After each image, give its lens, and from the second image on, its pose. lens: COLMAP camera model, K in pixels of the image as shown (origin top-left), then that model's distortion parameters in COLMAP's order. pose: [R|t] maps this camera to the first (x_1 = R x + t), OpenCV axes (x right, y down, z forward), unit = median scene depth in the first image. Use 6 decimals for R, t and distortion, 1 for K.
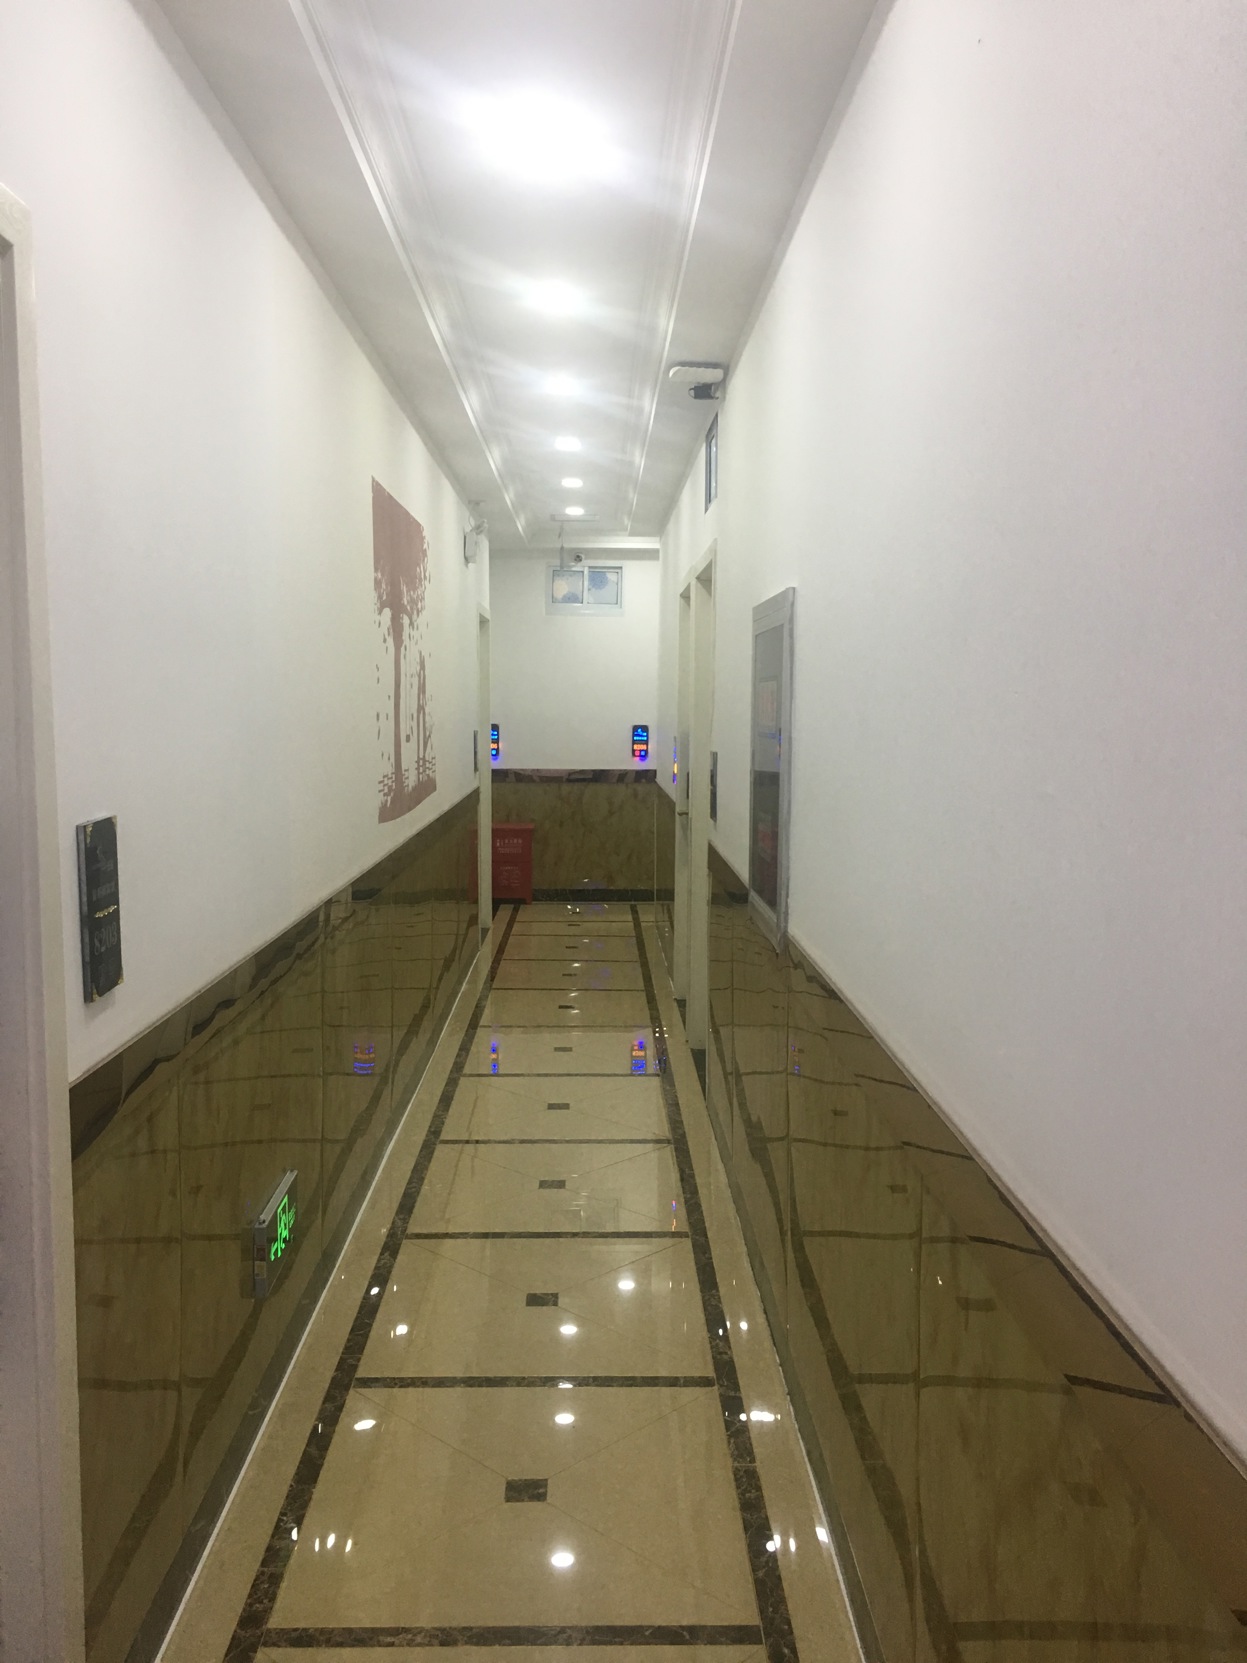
lens RADIAL K [[1426.5, 0, 617.4], [0, 1426.5, 820.8], [0, 0, 1]] dist [0.485185, 0.002075]
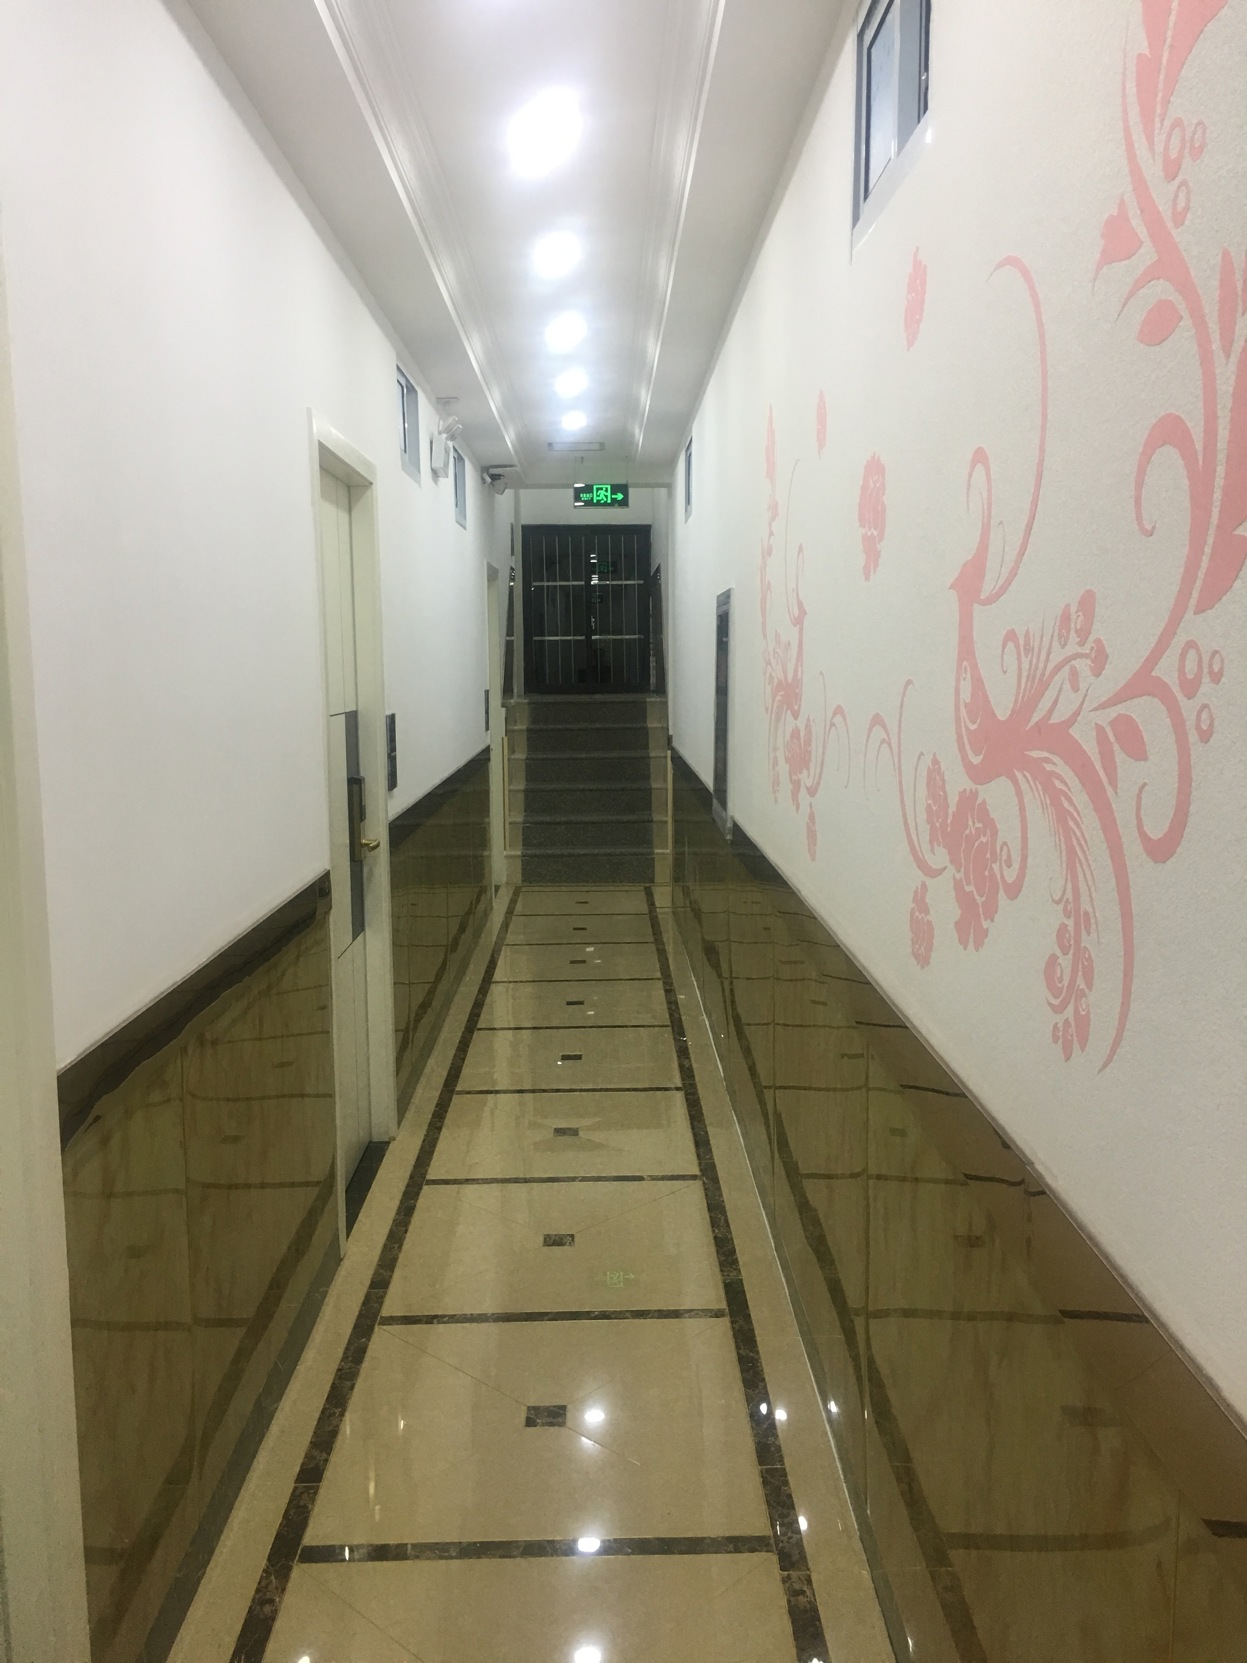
lens RADIAL K [[1423.8, 0, 623.5], [0, 1423.8, 831.5], [0, 0, 1]] dist [0.096287, -0.116437]
pose [[0.999963, -0.008135, -0.002809, -0.005024], [0.008242, 0.999154, 0.040291, -0.022569], [0.002479, -0.040312, 0.999184, 0.275468]]
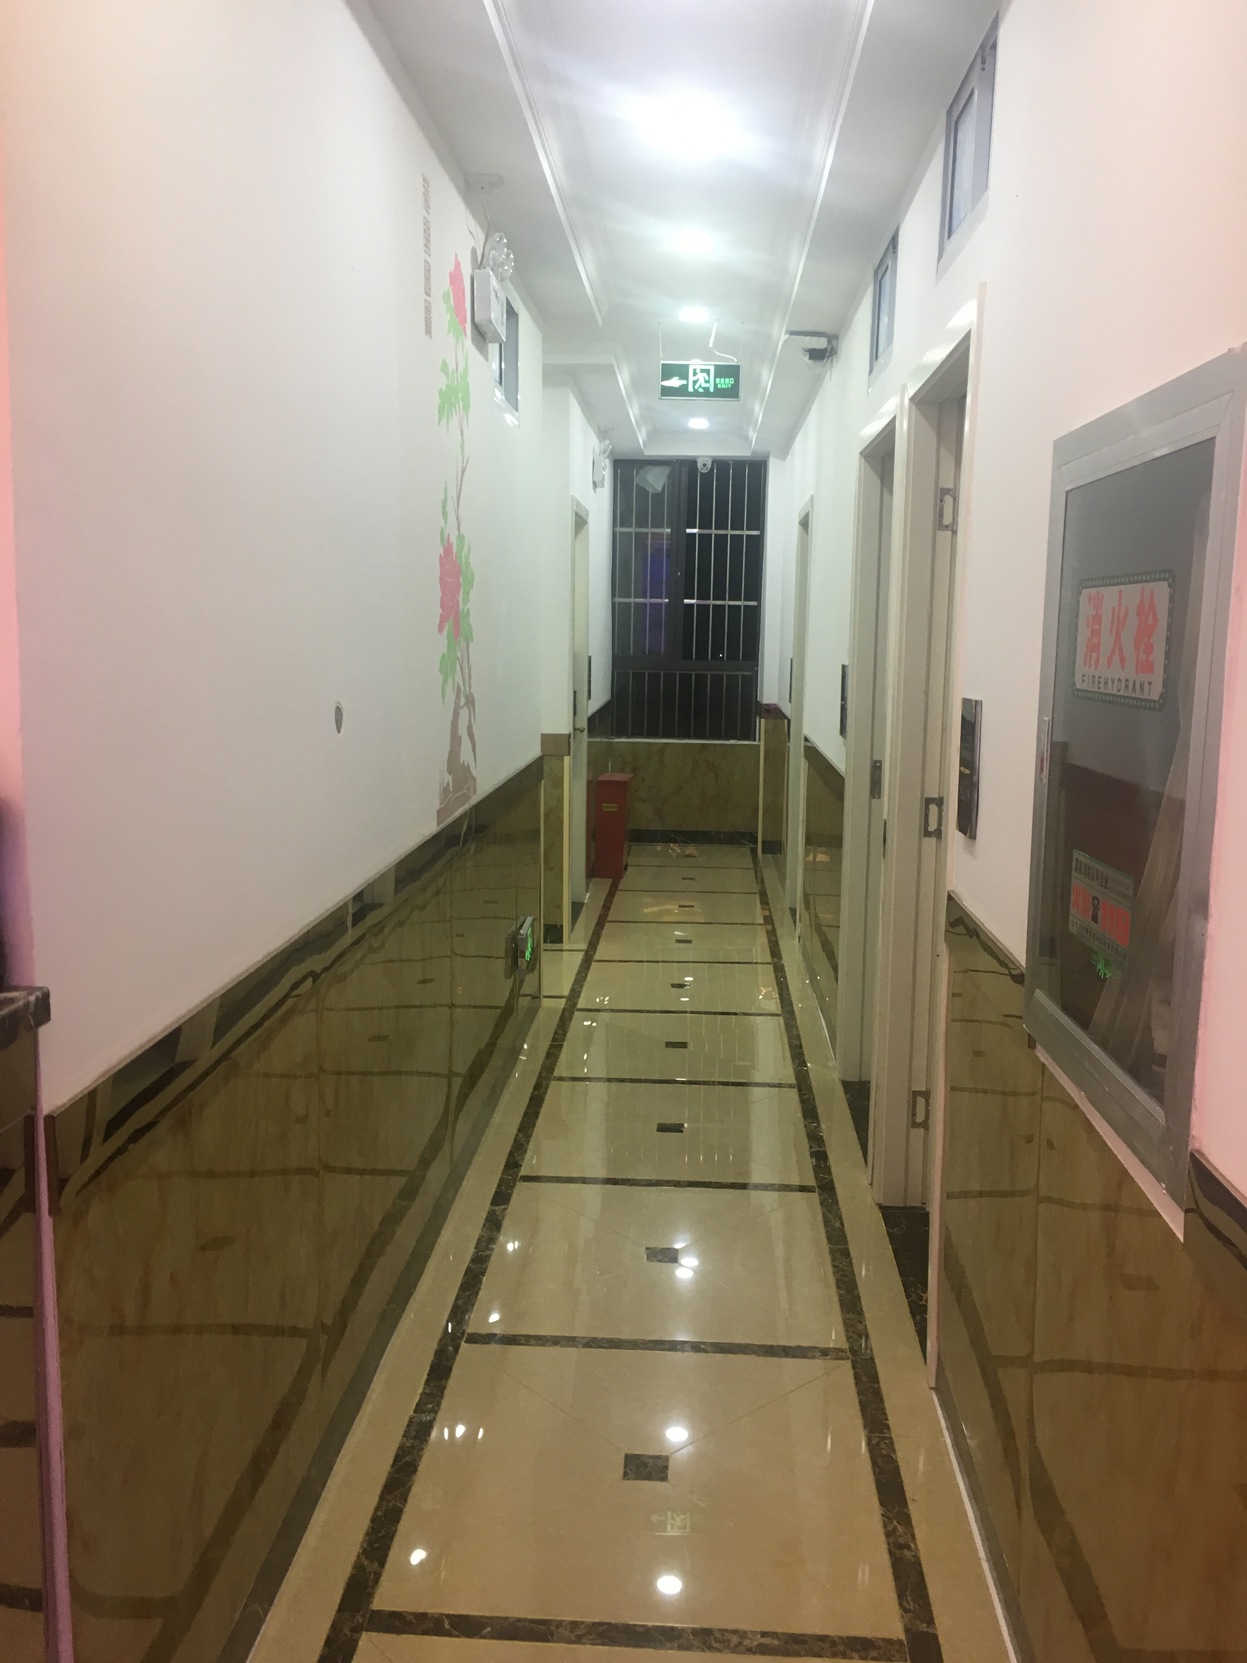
lens RADIAL K [[1426.5, 0, 617.4], [0, 1426.5, 820.8], [0, 0, 1]] dist [0.485185, 0.002075]
pose [[0.996358, 0.015247, -0.083899, -0.001773], [-0.010480, 0.998321, 0.056973, -0.007772], [0.084627, -0.055886, 0.994844, 0.083234]]
